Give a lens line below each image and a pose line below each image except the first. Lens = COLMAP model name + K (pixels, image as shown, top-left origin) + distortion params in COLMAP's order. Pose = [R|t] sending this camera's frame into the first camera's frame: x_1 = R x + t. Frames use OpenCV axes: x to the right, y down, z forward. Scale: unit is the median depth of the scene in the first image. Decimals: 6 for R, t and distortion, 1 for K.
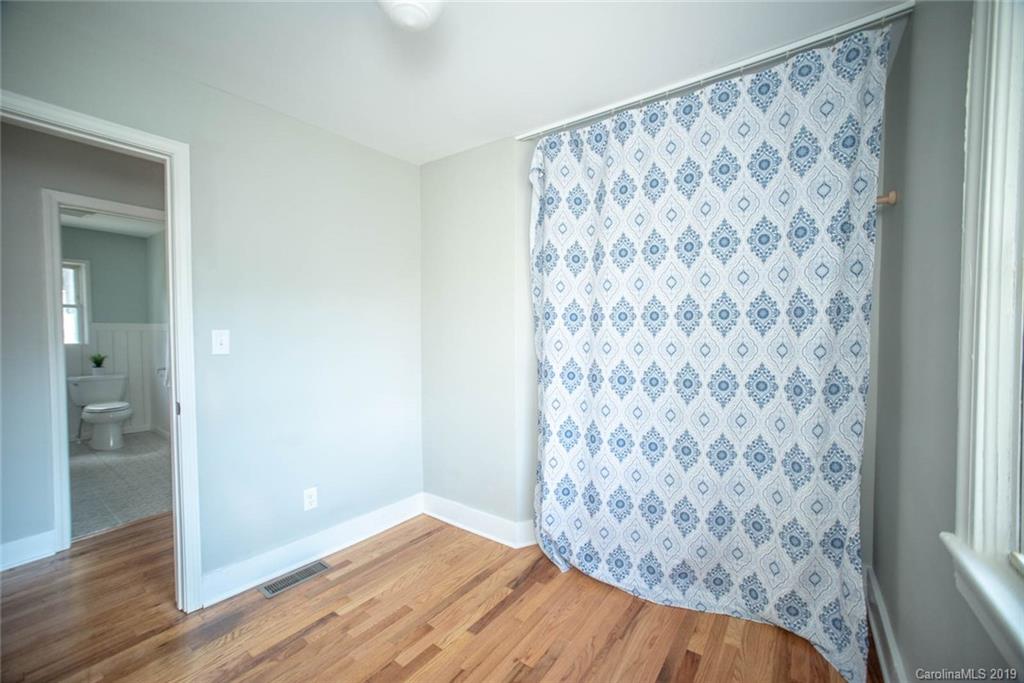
lens RADIAL K [[411.5, 0, 514.7], [0, 411.5, 341.2], [0, 0, 1]] dist [-0.040850, 0.012659]
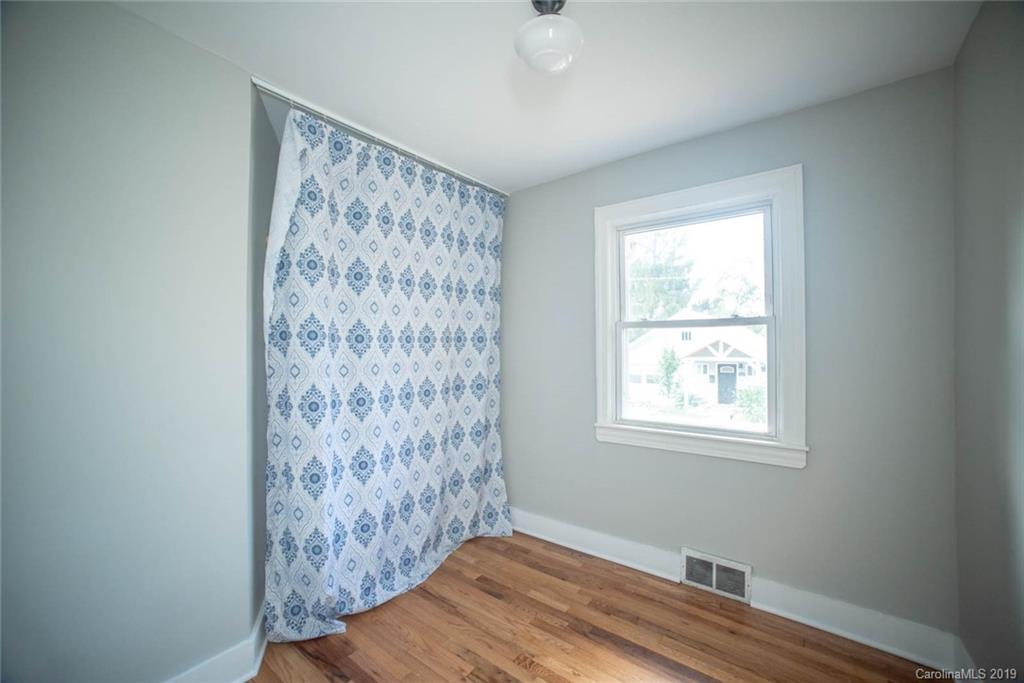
lens RADIAL K [[411.5, 0, 516.7], [0, 411.5, 337.2], [0, 0, 1]] dist [-0.040850, 0.012659]
pose [[0.026980, 0.016146, 0.999506, -0.845726], [0.023220, 0.999590, -0.016774, -0.040839], [-0.999366, 0.023661, 0.026594, 0.681022]]
